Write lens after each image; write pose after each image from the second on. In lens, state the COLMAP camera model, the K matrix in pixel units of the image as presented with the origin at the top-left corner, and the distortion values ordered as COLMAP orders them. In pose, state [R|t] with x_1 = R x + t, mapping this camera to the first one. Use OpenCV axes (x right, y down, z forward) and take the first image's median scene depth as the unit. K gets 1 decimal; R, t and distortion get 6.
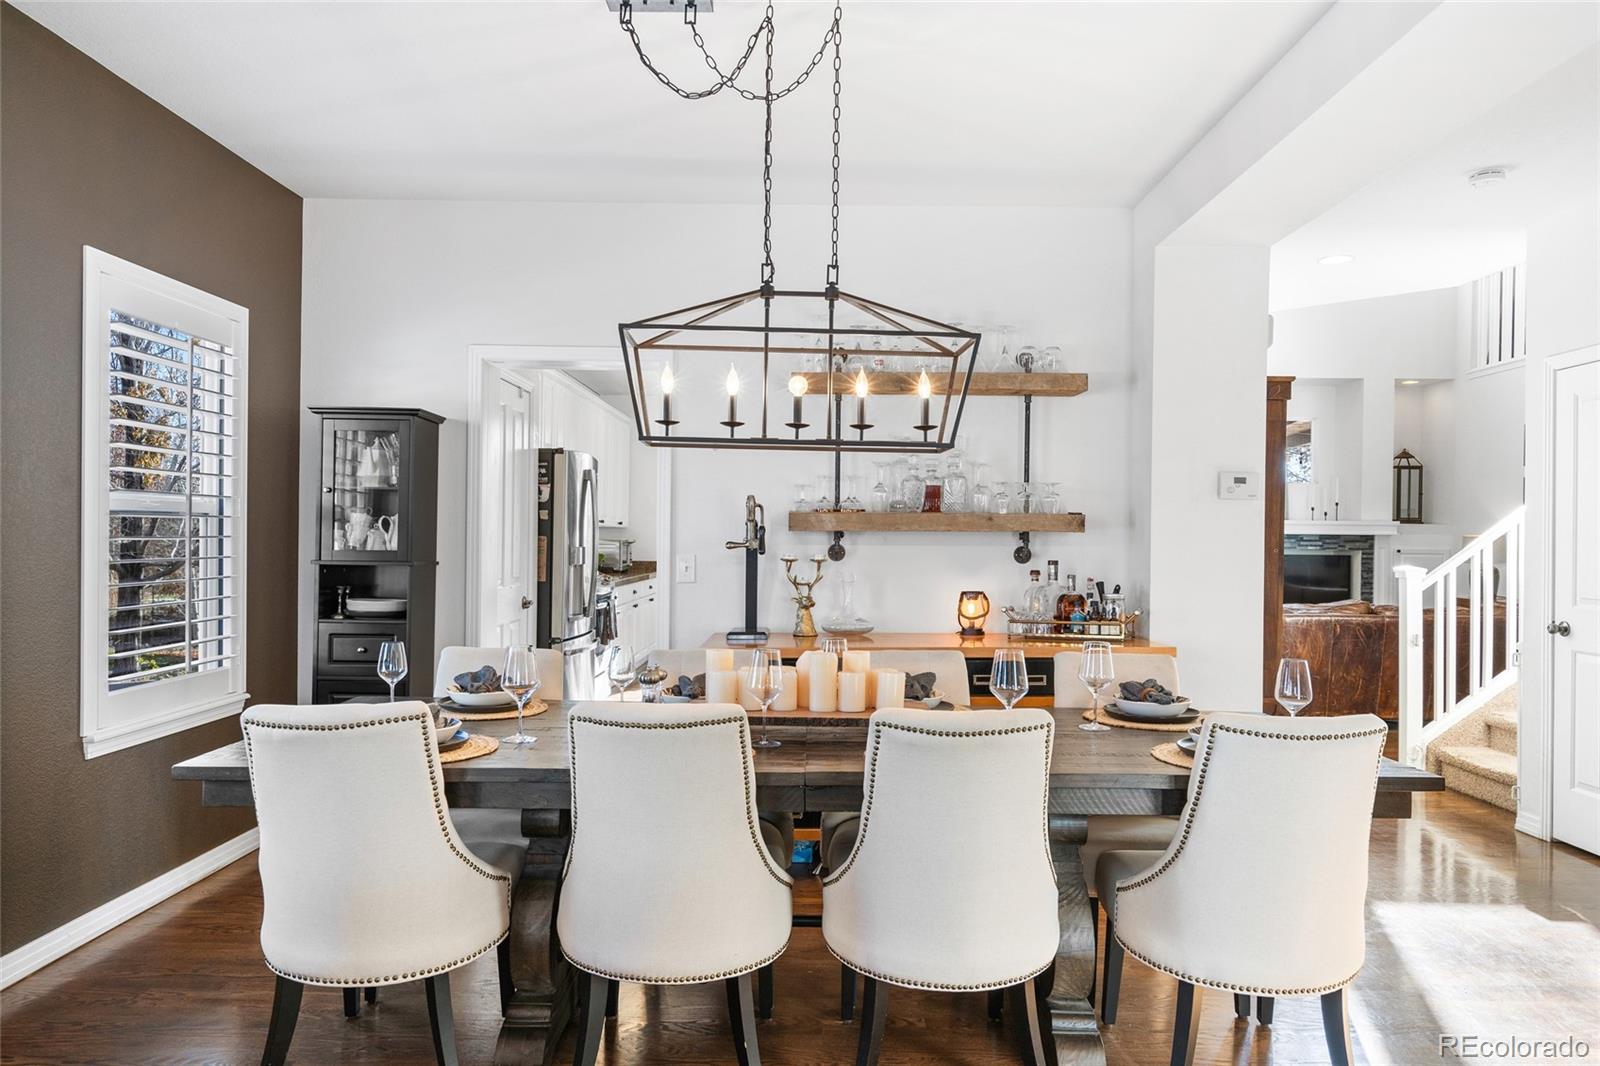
lens RADIAL K [[1075.5, 0, 806.1], [0, 1075.5, 533.9], [0, 0, 1]] dist [0.004850, -0.001556]
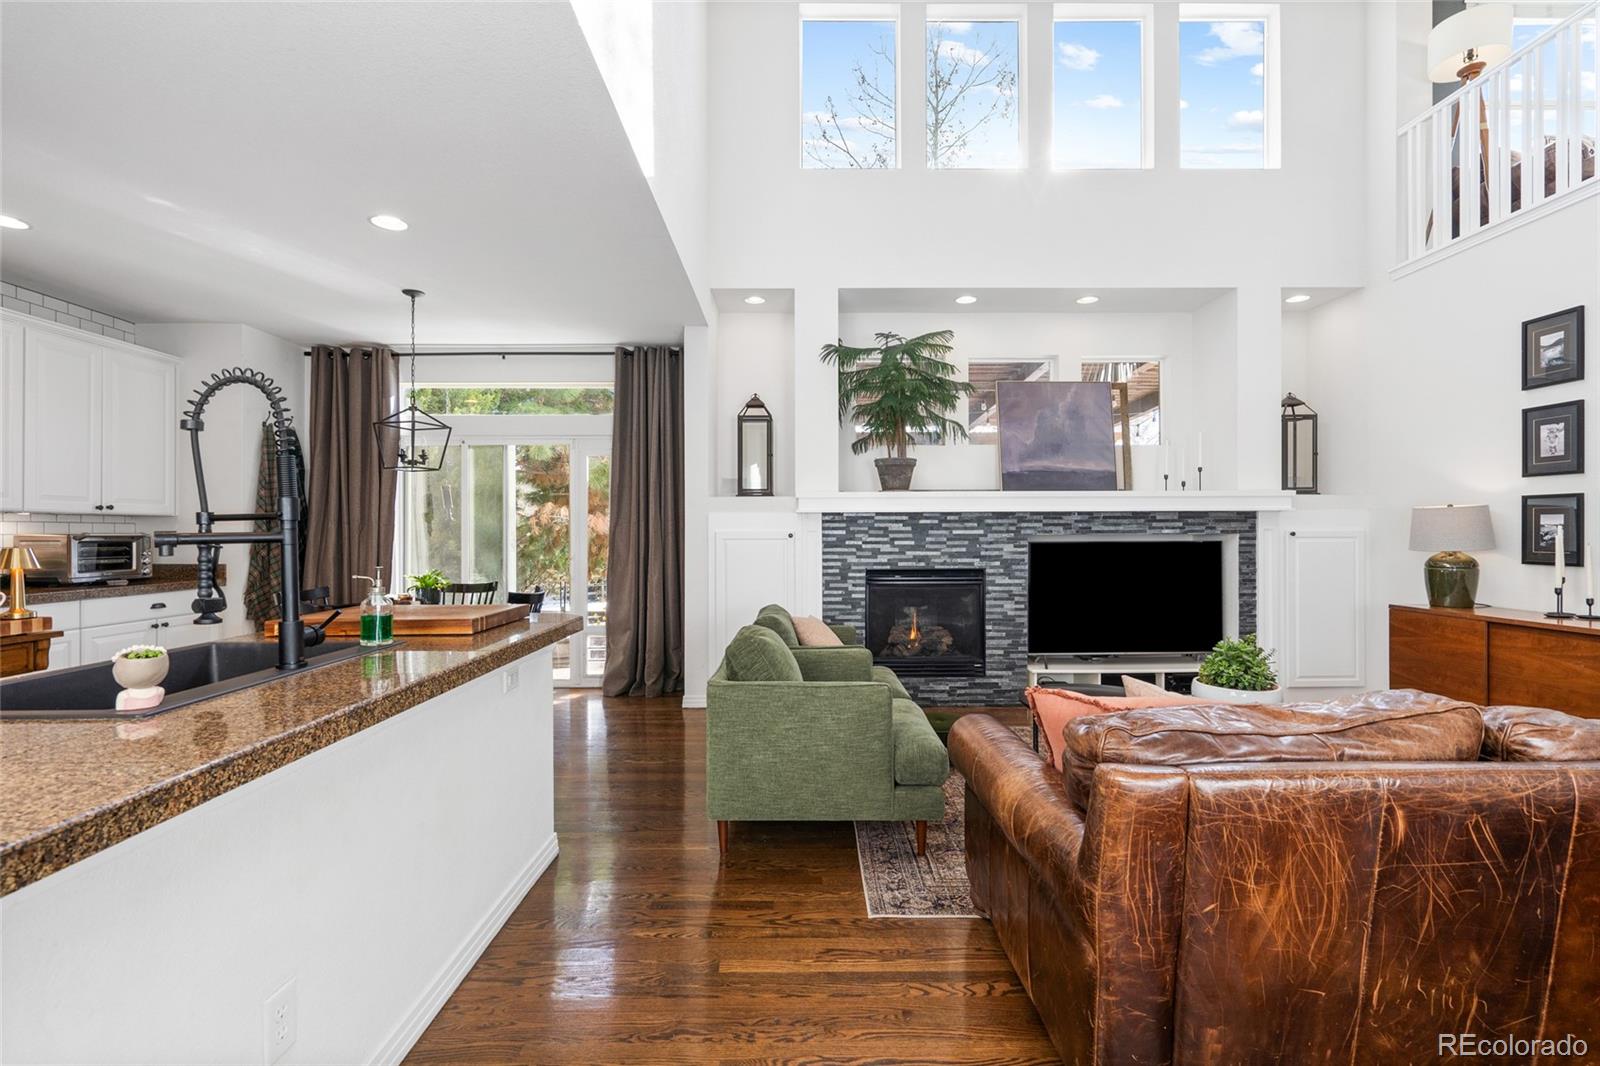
lens RADIAL K [[728.0, 0, 804.9], [0, 728.0, 529.7], [0, 0, 1]] dist [-0.008308, 0.002534]
pose [[0.999631, -0.014478, 0.022992, 0.223928], [0.014497, 0.999895, -0.000651, 0.009041], [-0.022980, 0.000984, 0.999735, 0.536080]]
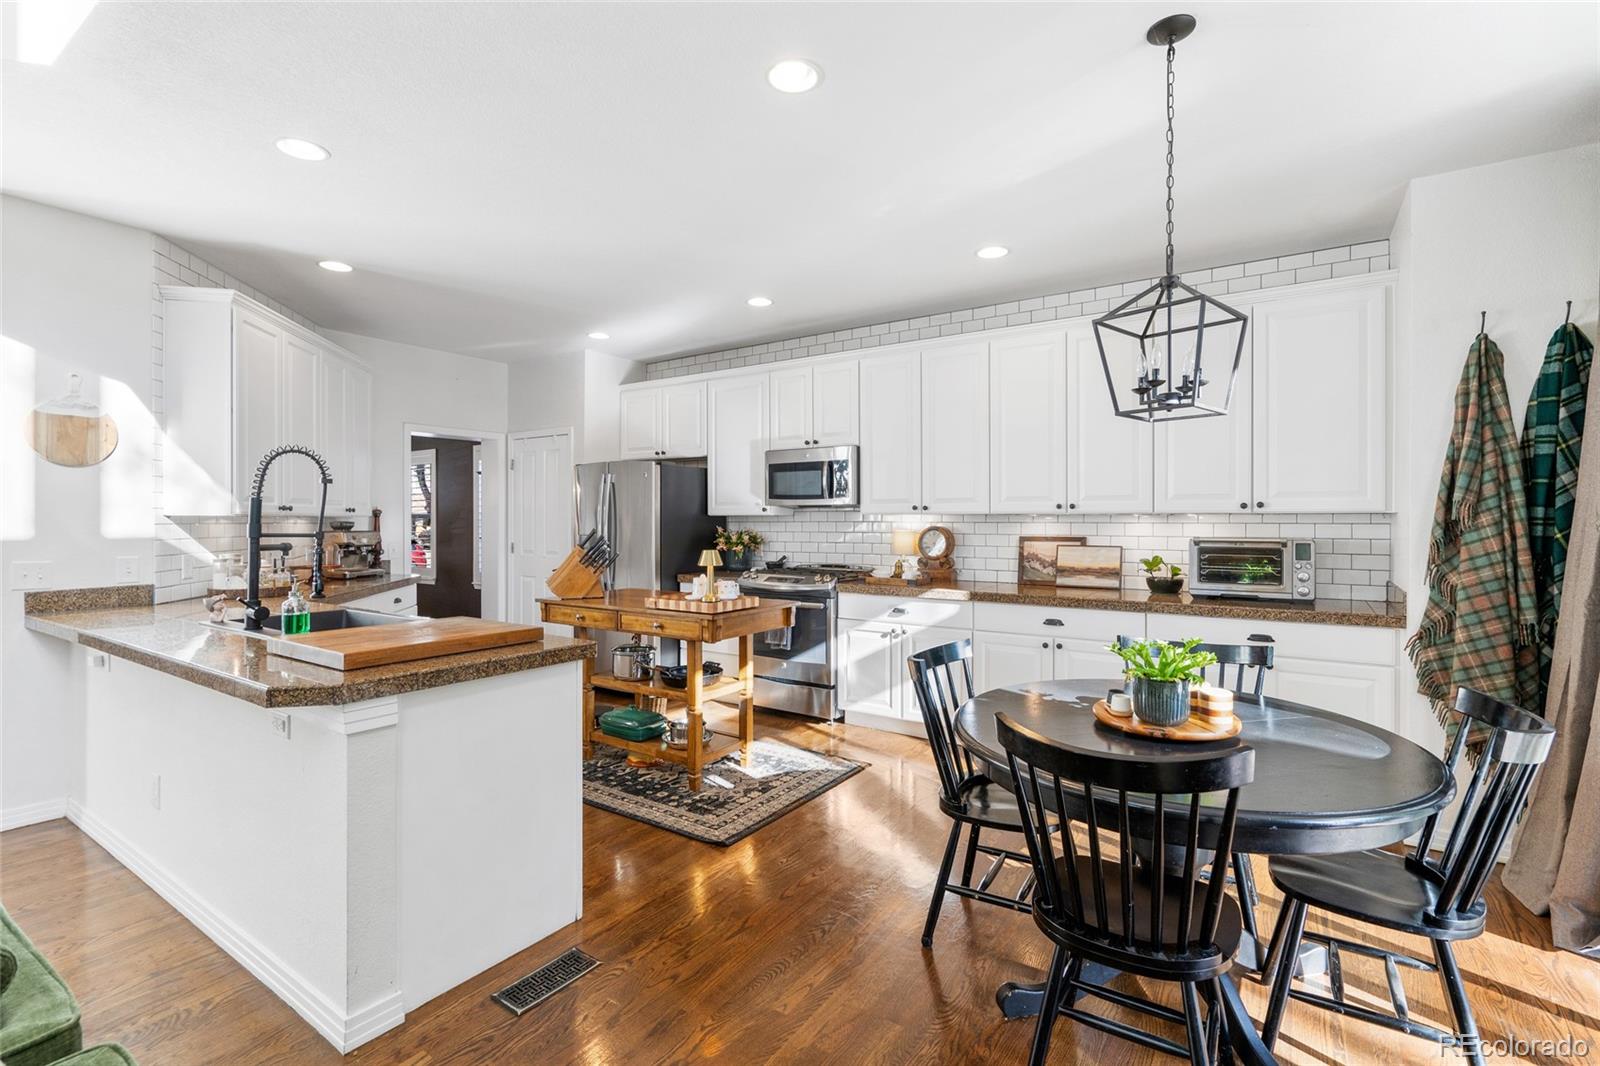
lens RADIAL K [[728.0, 0, 808.5], [0, 728.0, 526.5], [0, 0, 1]] dist [-0.008308, 0.002534]
pose [[-0.549027, -0.004900, -0.835791, 0.221222], [-0.004883, 0.999985, -0.002654, 0.001722], [0.835791, 0.002624, -0.549042, 0.969785]]
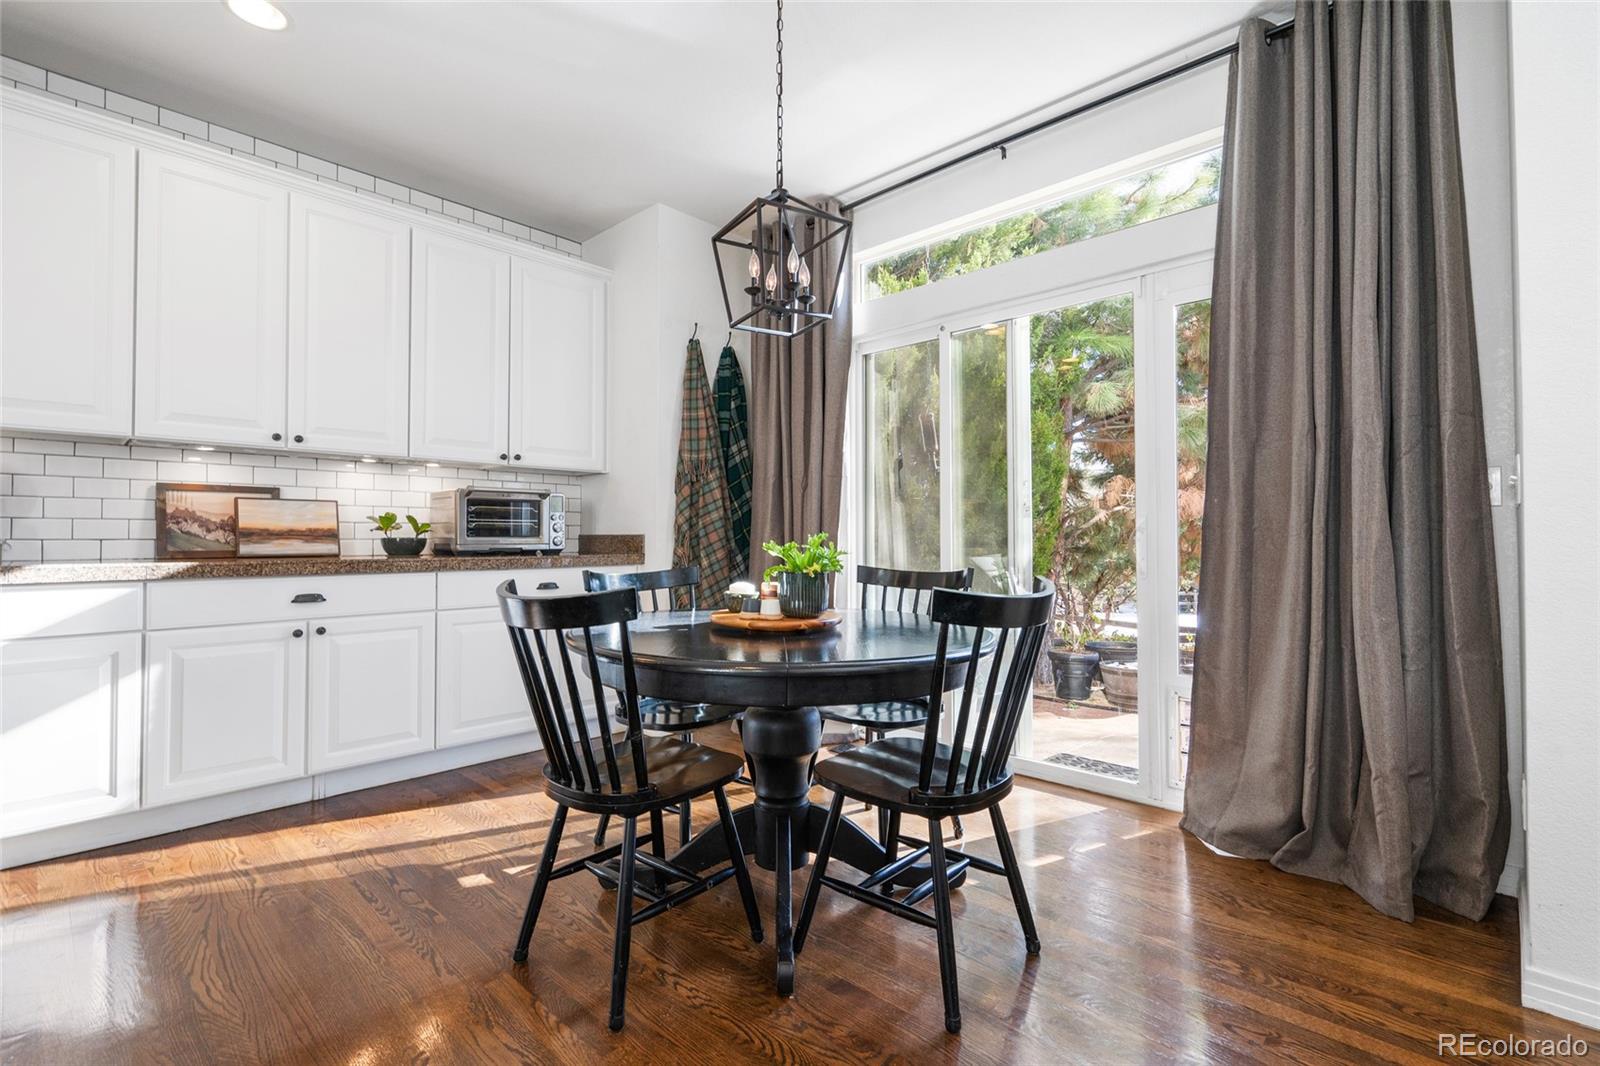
lens RADIAL K [[728.0, 0, 804.1], [0, 728.0, 532.5], [0, 0, 1]] dist [-0.008308, 0.002534]
pose [[0.737375, -0.020854, -0.675162, 0.149463], [0.014324, 0.999781, -0.015237, 0.030781], [0.675332, 0.001564, 0.737513, 0.806644]]
